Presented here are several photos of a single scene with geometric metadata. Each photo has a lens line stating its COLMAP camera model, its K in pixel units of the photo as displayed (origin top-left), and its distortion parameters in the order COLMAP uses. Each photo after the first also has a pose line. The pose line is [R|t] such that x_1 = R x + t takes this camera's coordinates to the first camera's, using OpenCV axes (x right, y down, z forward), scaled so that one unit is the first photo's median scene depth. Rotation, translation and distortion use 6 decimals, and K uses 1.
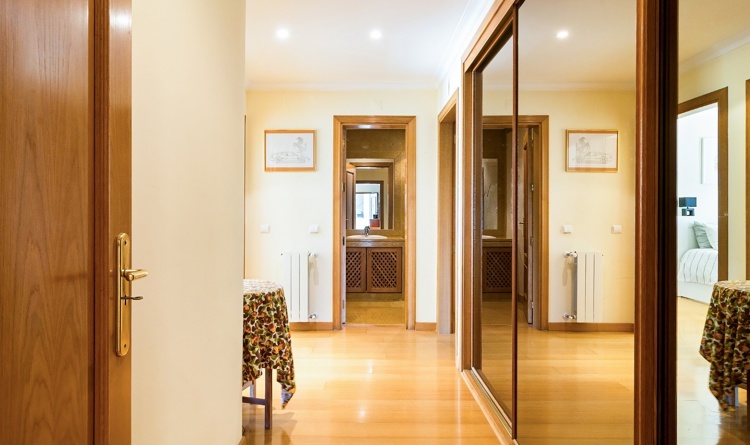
lens RADIAL K [[413.5, 0, 374.4], [0, 413.5, 215.3], [0, 0, 1]] dist [-0.021748, -0.003728]
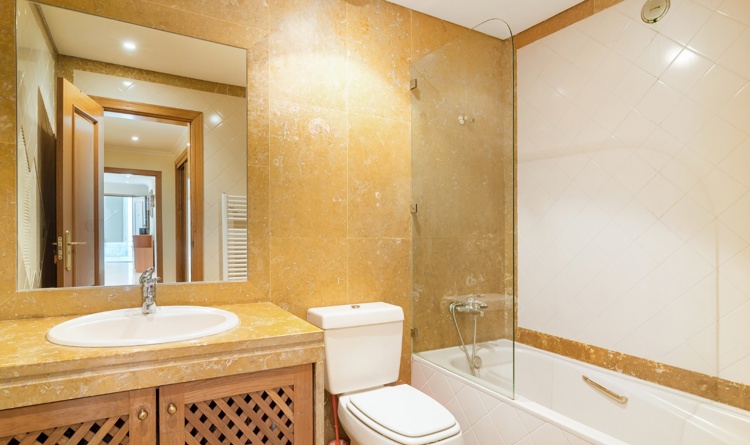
lens RADIAL K [[413.5, 0, 369.3], [0, 413.5, 229.7], [0, 0, 1]] dist [-0.021748, -0.003728]
pose [[0.865082, -0.008202, 0.501563, -0.029214], [0.010429, 0.999944, -0.001637, -0.002119], [-0.501522, 0.006647, 0.865119, 0.762404]]
